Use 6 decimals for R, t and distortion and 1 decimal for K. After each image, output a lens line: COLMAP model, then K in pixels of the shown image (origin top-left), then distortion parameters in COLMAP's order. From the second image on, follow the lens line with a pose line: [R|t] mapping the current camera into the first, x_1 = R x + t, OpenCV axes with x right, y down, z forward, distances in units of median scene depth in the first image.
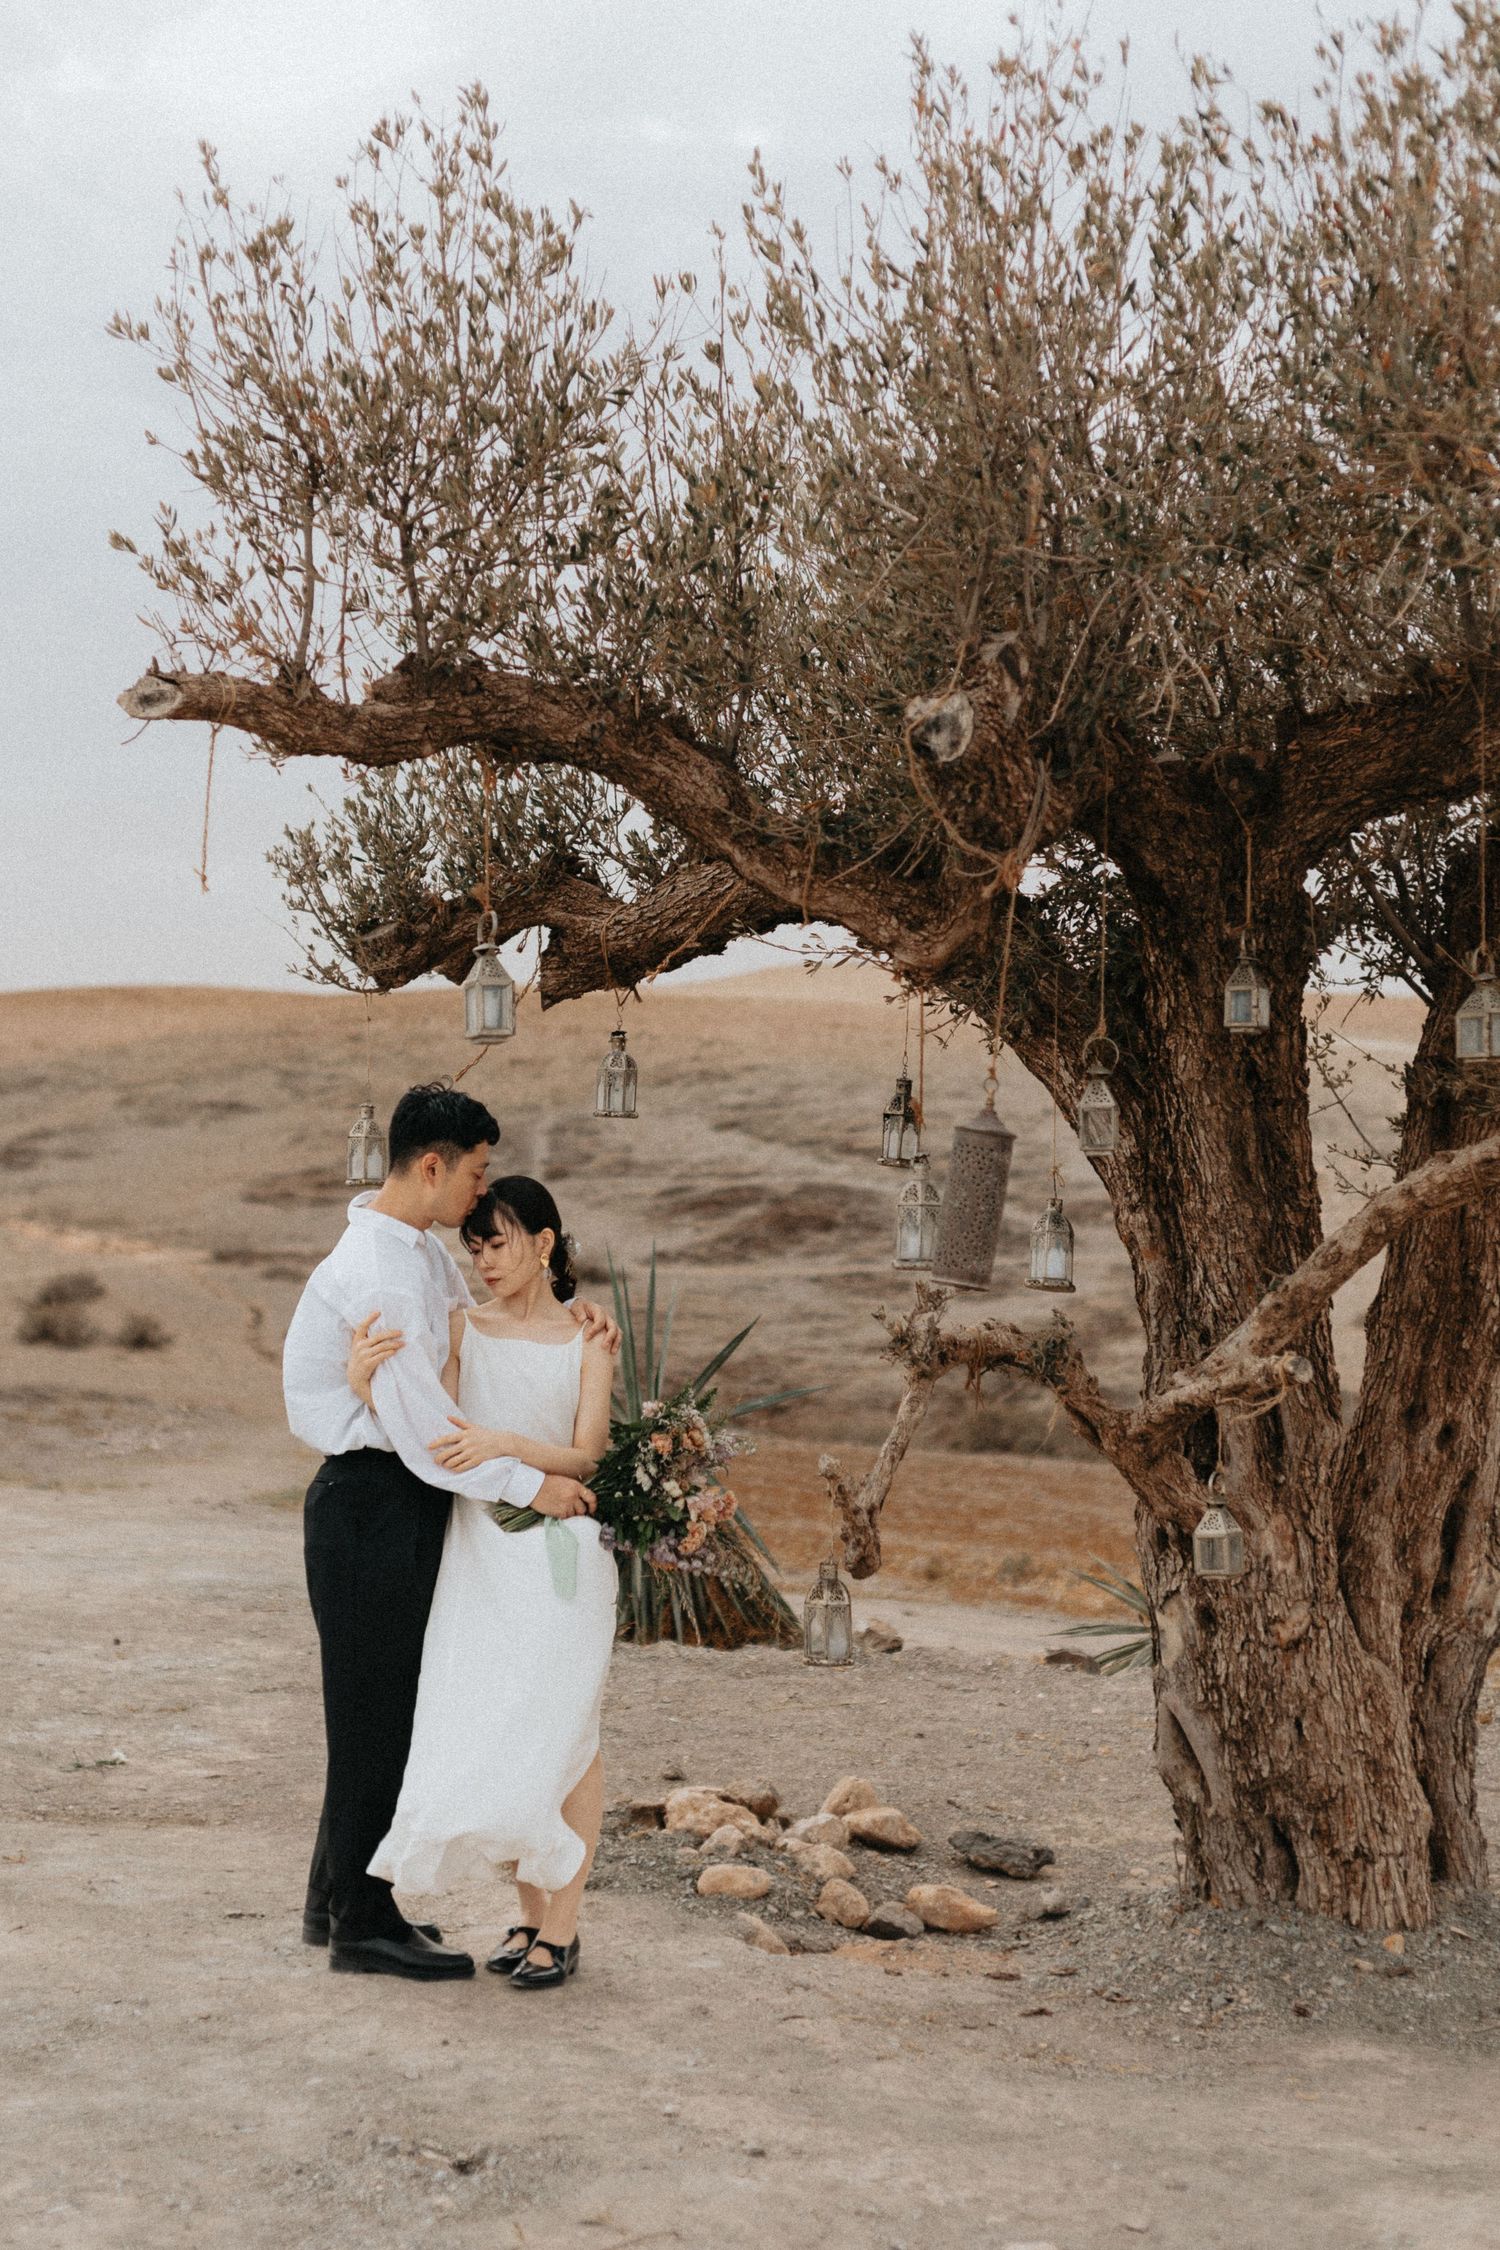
lens RADIAL K [[3137.0, 0, 750.0], [0, 3137.0, 1125.0], [0, 0, 1]] dist [-0.016445, 0.088741]
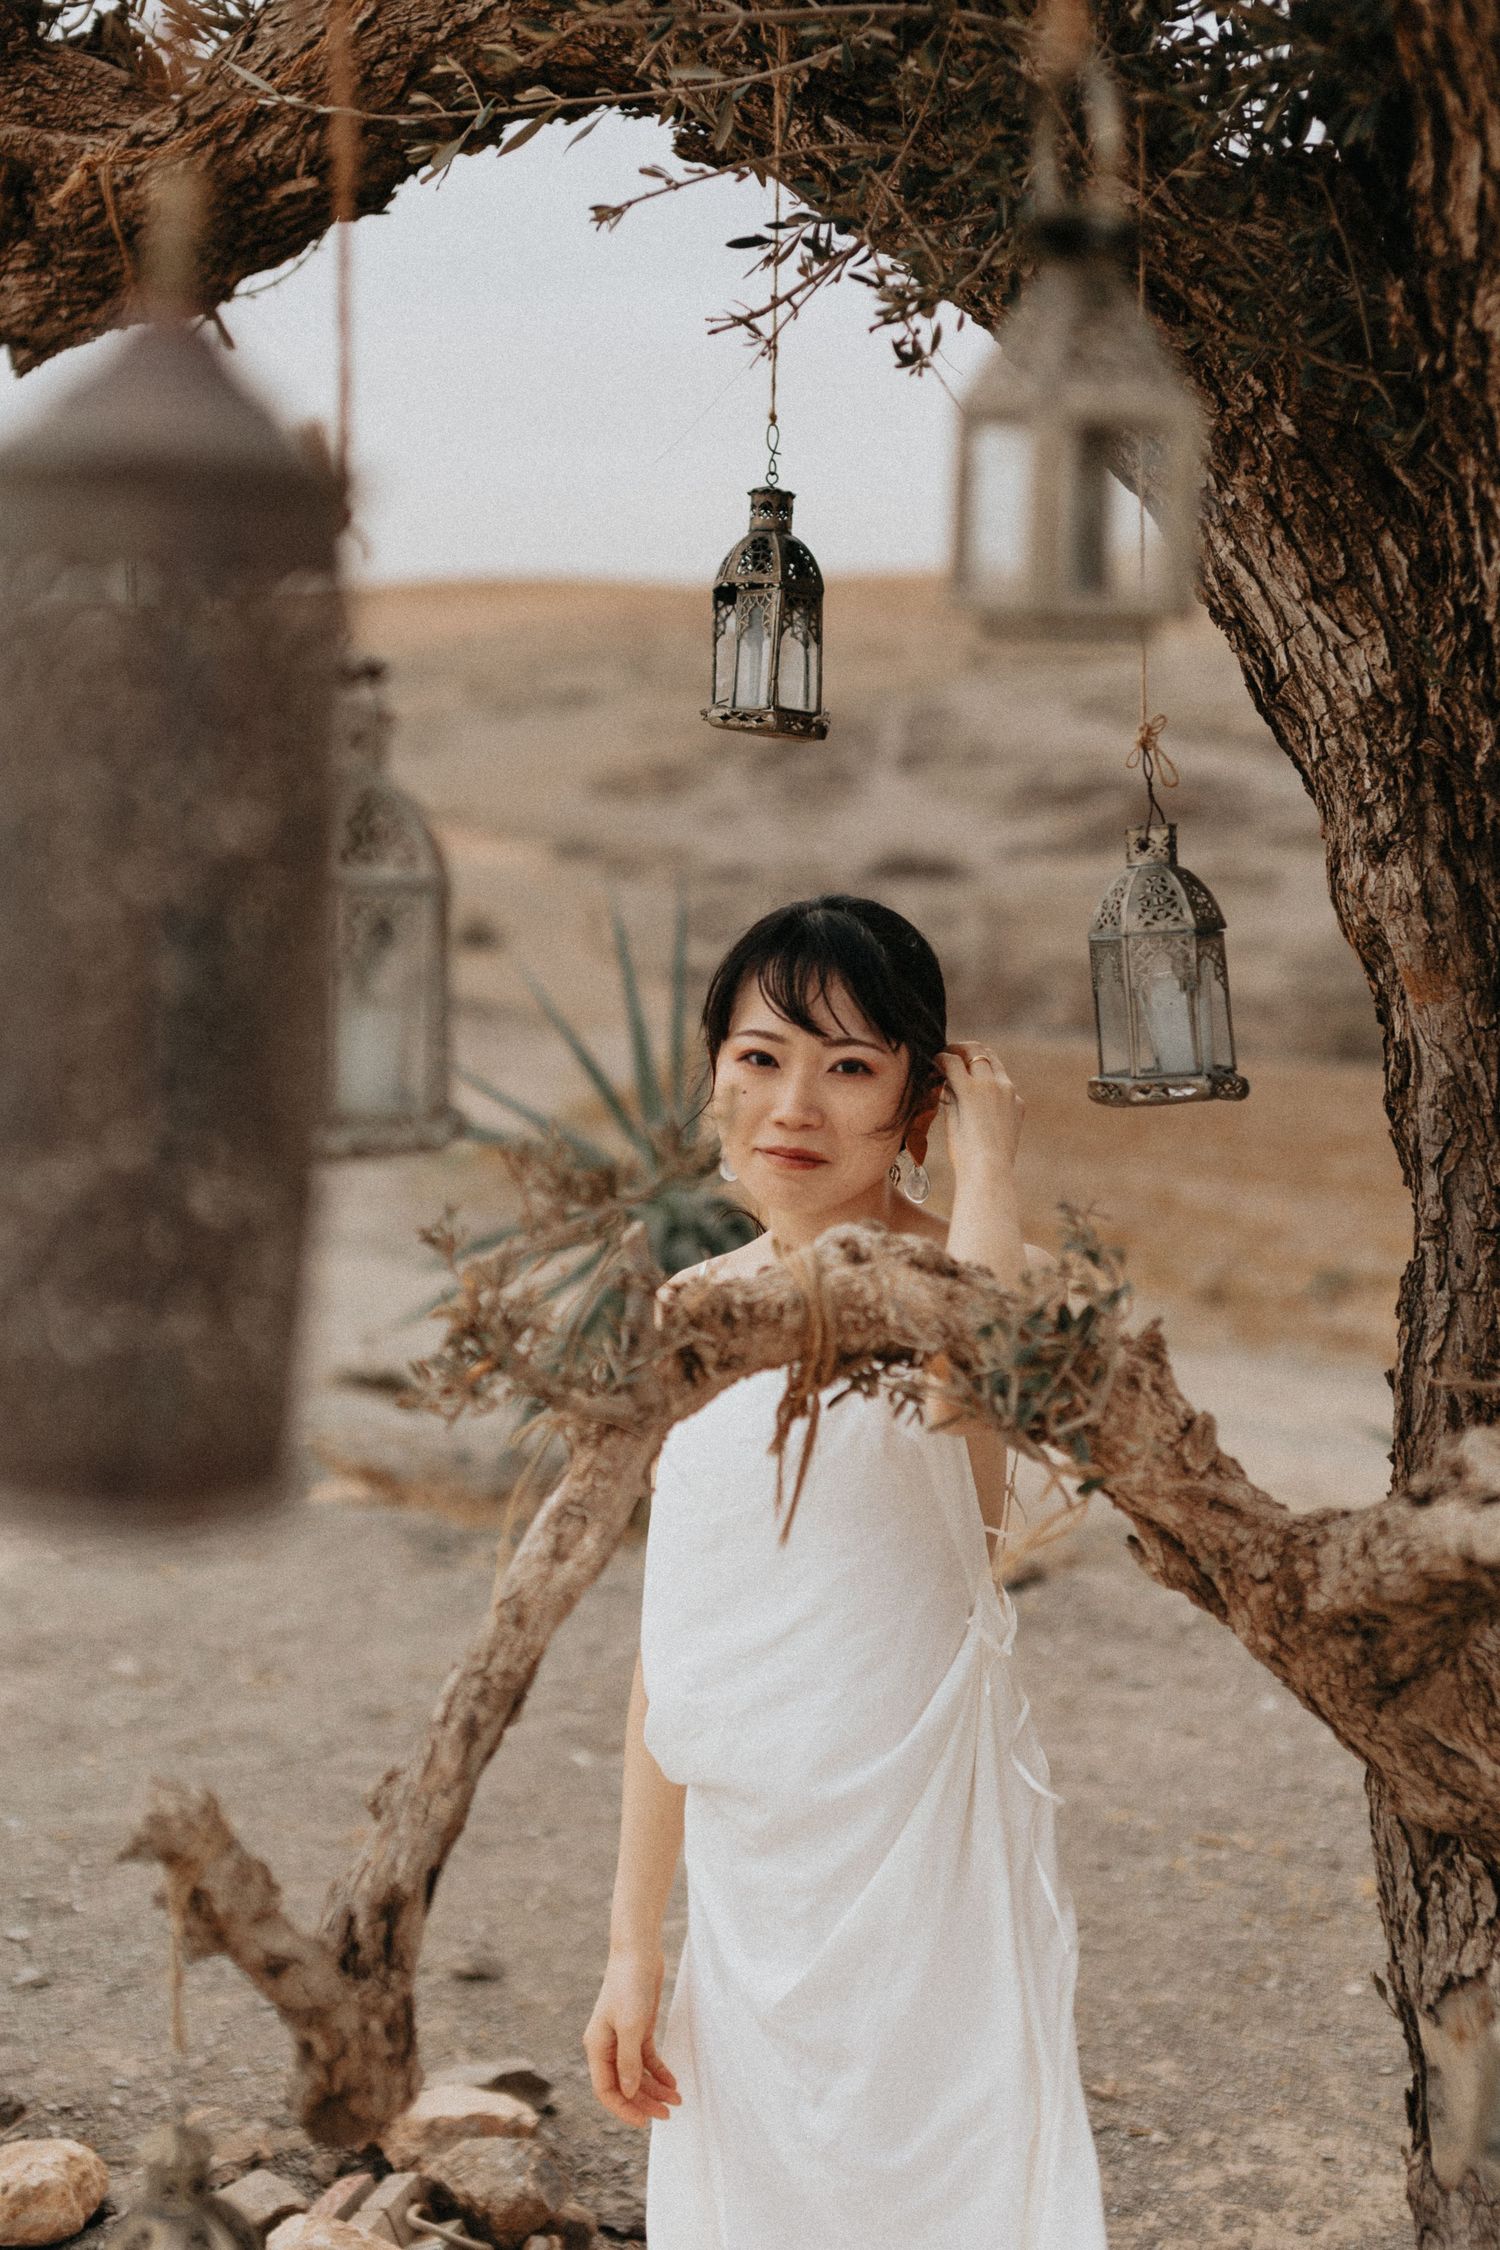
lens RADIAL K [[3147.6, 0, 741.8], [0, 3147.6, 1116.9], [0, 0, 1]] dist [0.003443, -0.006837]
pose [[0.992637, 0.008785, -0.120806, 0.095222], [0.006581, 0.991981, 0.126217, 0.011607], [0.120946, -0.126083, 0.984619, 0.650878]]
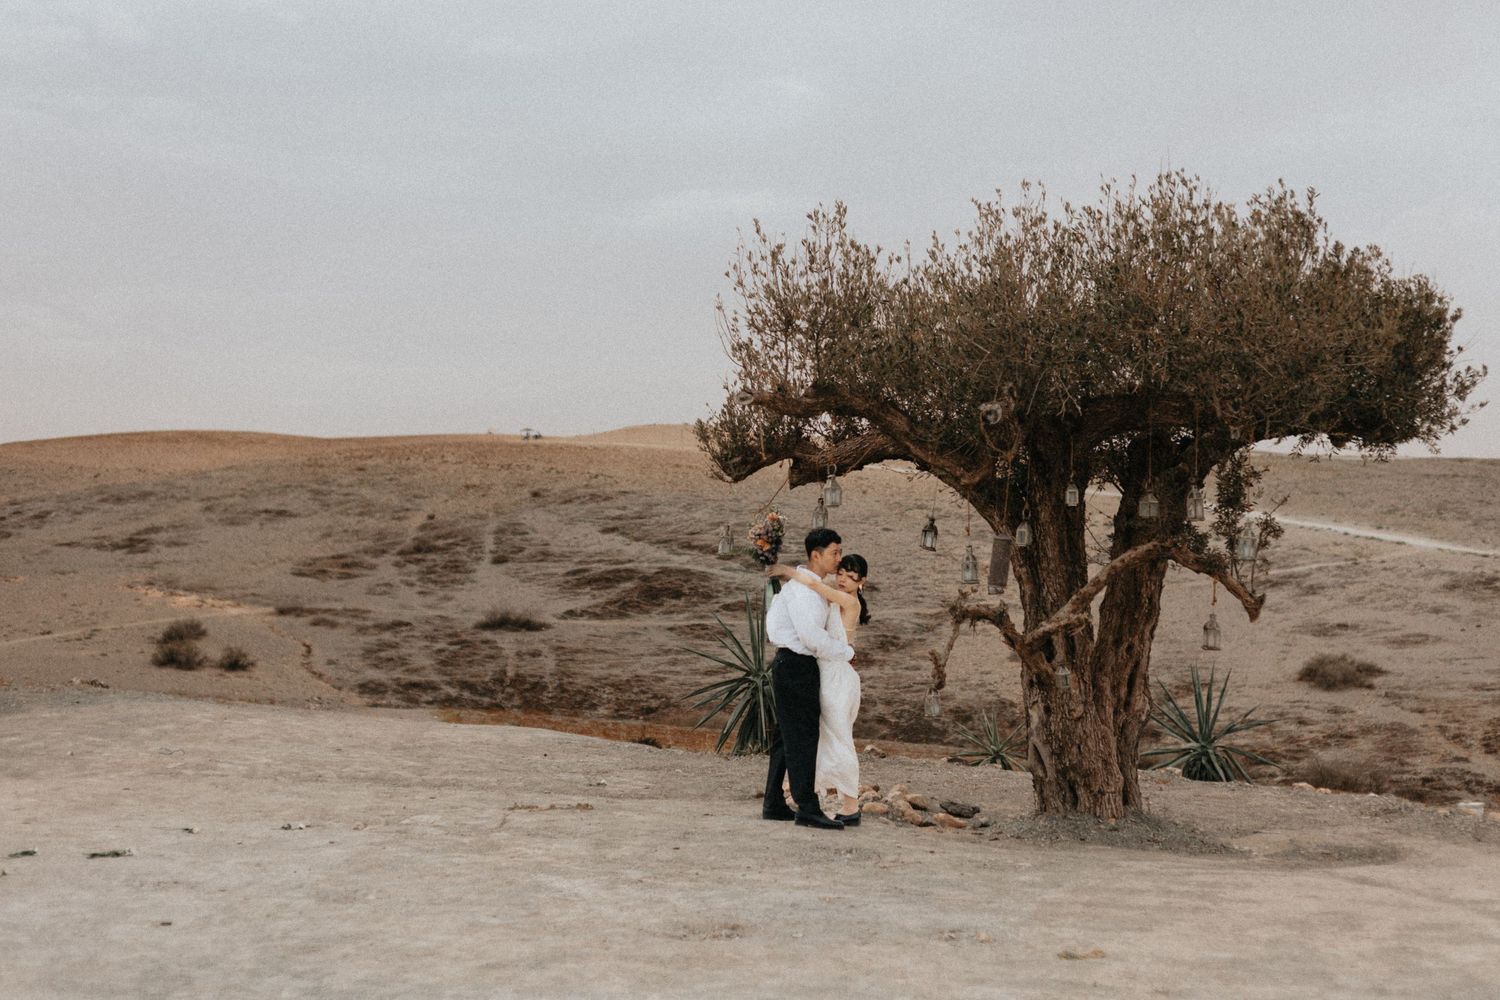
lens RADIAL K [[2091.3, 0, 826.2], [0, 2091.3, 534.3], [0, 0, 1]] dist [-0.016445, 0.088741]
pose [[0.994188, 0.012532, 0.106922, -0.250784], [-0.012723, 0.999918, 0.001103, -0.001771], [-0.106899, -0.002457, 0.994267, -0.836805]]
